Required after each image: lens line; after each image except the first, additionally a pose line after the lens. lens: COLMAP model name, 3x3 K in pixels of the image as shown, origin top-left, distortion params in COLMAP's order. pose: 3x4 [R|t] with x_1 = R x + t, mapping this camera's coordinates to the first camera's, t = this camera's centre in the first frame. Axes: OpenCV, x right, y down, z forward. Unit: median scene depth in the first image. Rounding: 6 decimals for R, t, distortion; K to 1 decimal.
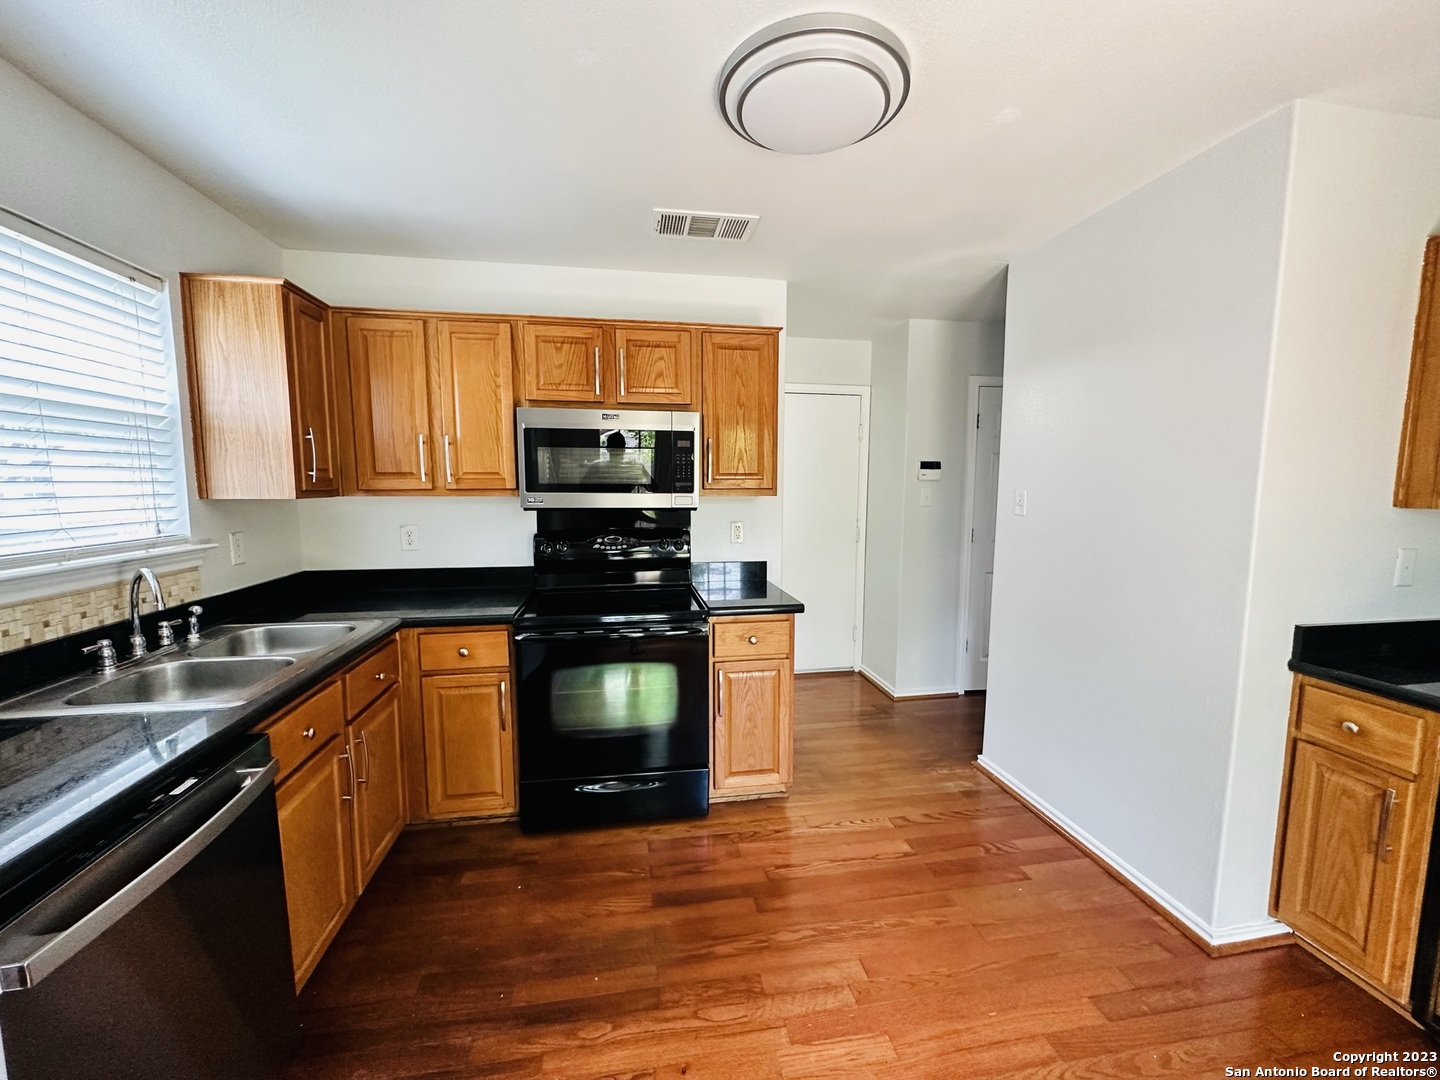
lens RADIAL K [[572.9, 0, 721.9], [0, 572.9, 540.0], [0, 0, 1]] dist [-0.002672, -0.000051]
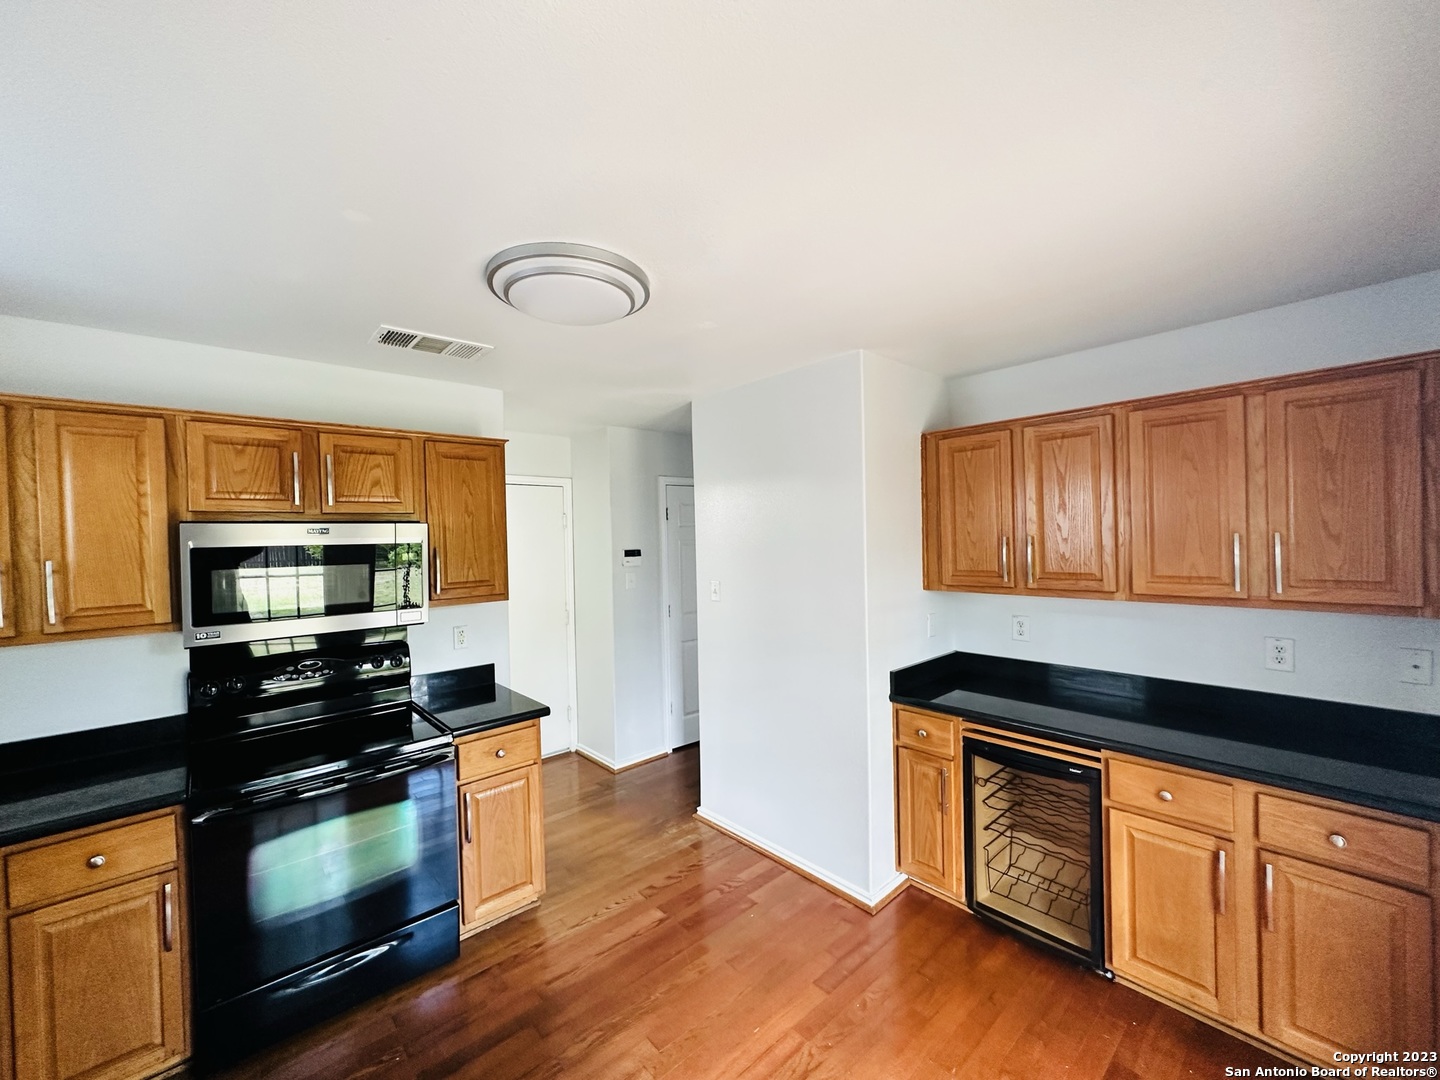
lens RADIAL K [[572.9, 0, 717.1], [0, 572.9, 539.0], [0, 0, 1]] dist [-0.002672, -0.000051]
pose [[0.847434, -0.026972, 0.530215, -0.150315], [0.079946, 0.993803, -0.077223, -0.091506], [-0.524846, 0.107830, 0.844339, -0.075036]]
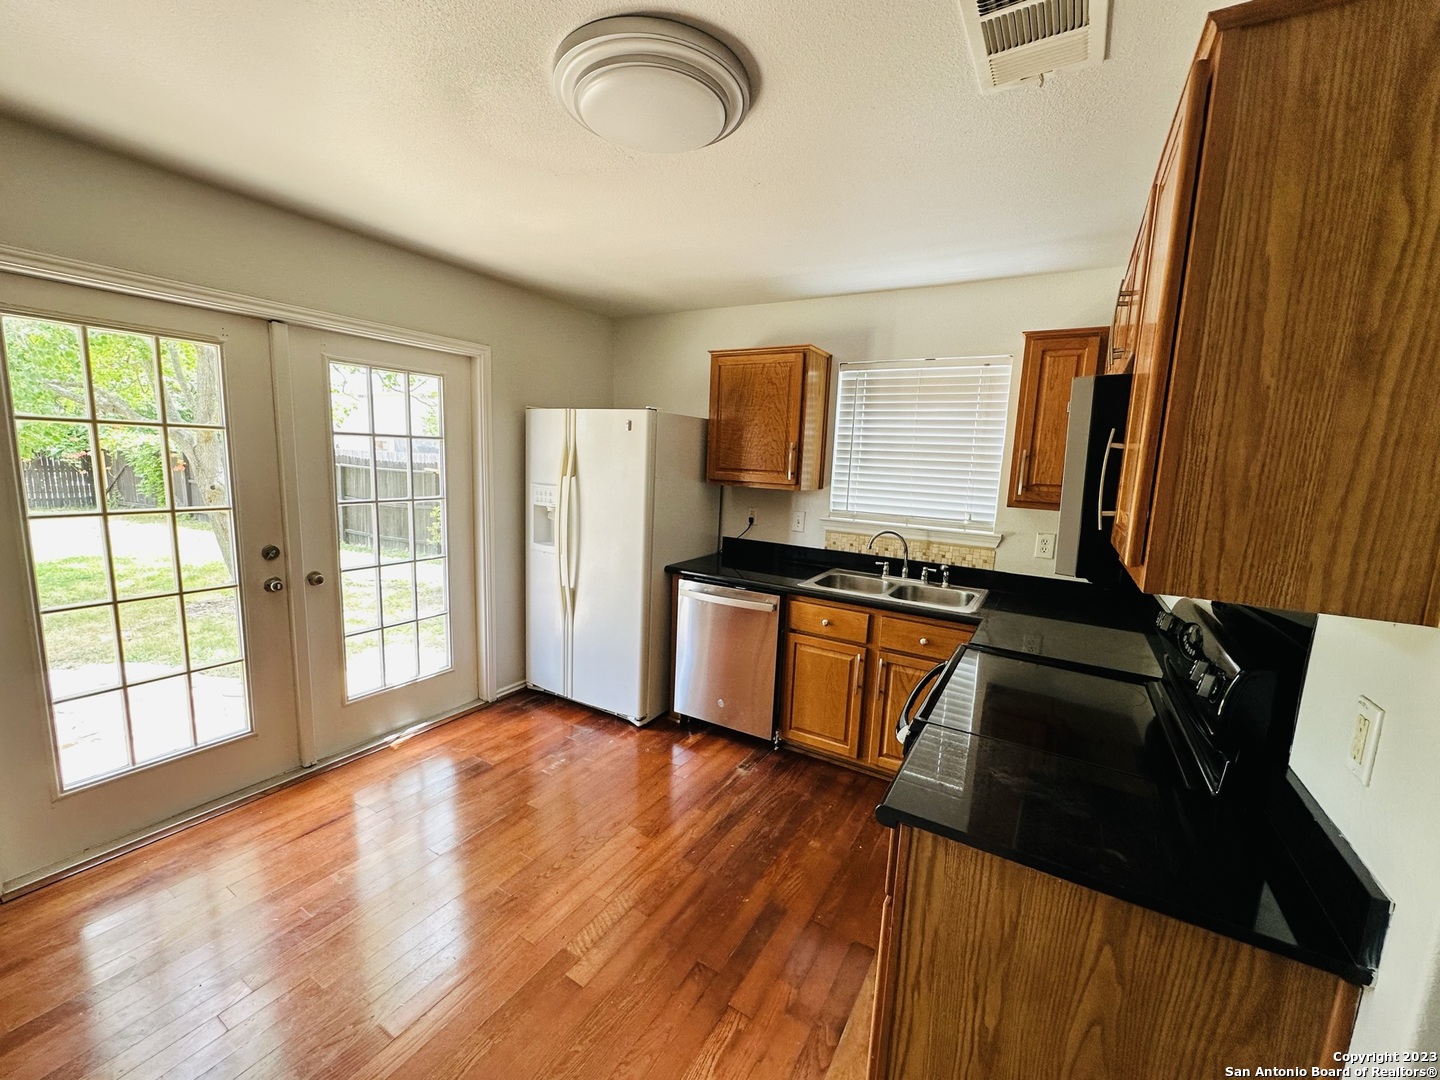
lens RADIAL K [[572.9, 0, 718.3], [0, 572.9, 538.1], [0, 0, 1]] dist [-0.002672, -0.000051]
pose [[-0.650108, 0.080060, -0.755613, 0.572349], [-0.121460, 0.970697, 0.207350, -0.174469], [0.750072, 0.226576, -0.621334, 1.205875]]
